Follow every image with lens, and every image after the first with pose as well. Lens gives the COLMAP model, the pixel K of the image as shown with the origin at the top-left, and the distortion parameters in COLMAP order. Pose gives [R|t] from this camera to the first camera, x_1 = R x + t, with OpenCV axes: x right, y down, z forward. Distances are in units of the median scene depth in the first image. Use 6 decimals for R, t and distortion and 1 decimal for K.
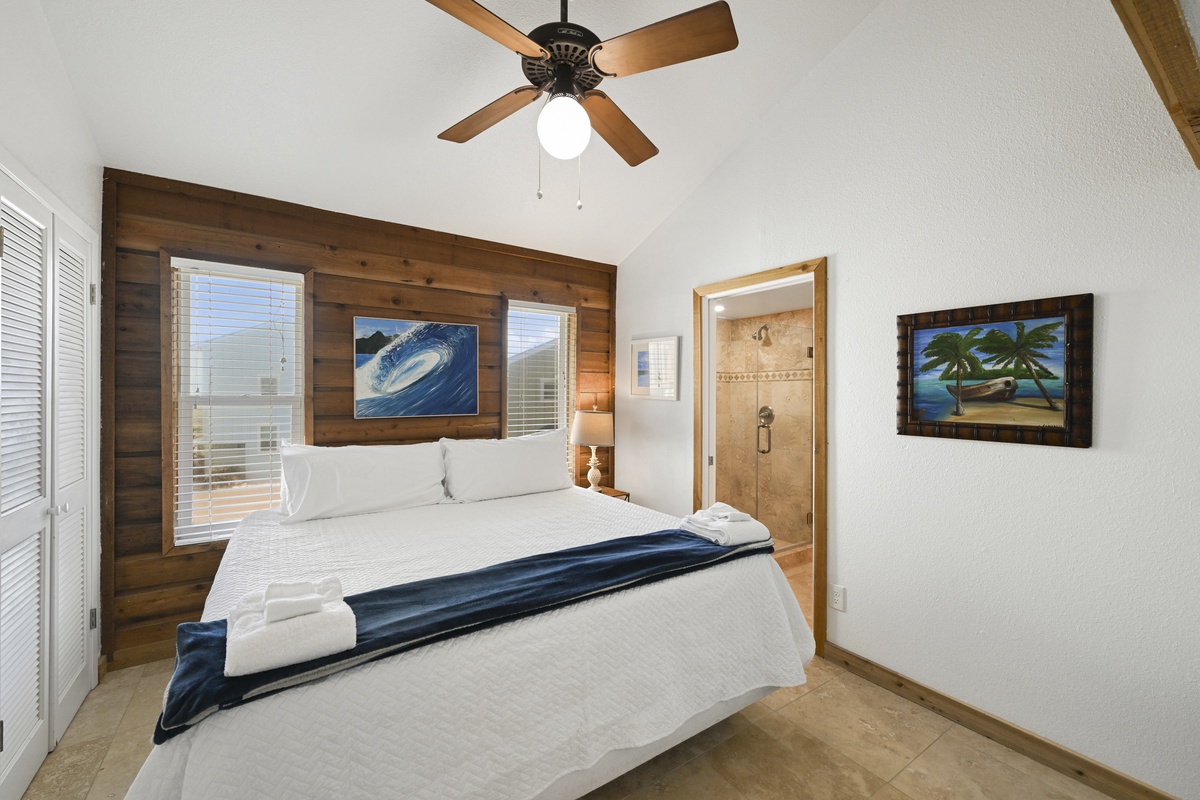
lens RADIAL K [[486.3, 0, 603.2], [0, 486.3, 397.6], [0, 0, 1]] dist [-0.002762, -0.000131]
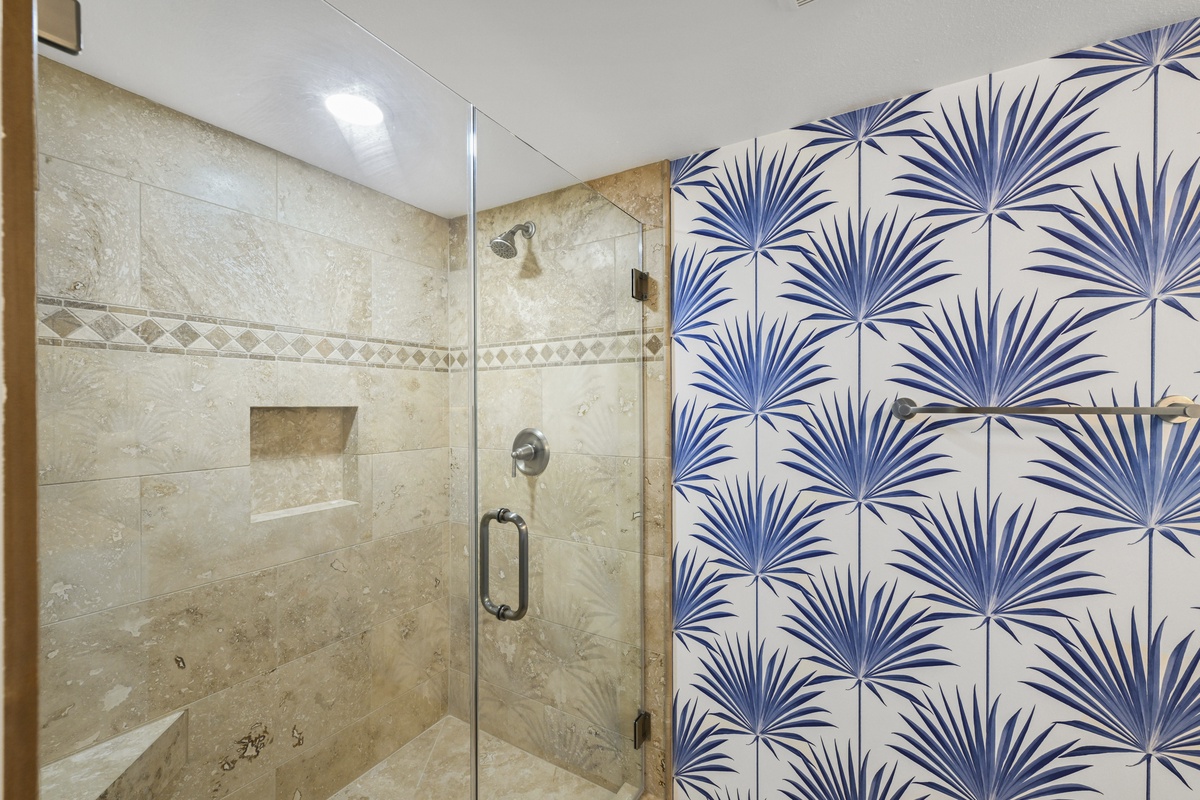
lens RADIAL K [[486.3, 0, 600.8], [0, 486.3, 405.2], [0, 0, 1]] dist [-0.002762, -0.000131]
pose [[0.911965, -0.004602, 0.410243, 0.229599], [0.007126, 0.999964, -0.004624, 0.000253], [-0.410207, 0.007141, 0.911965, 0.625206]]
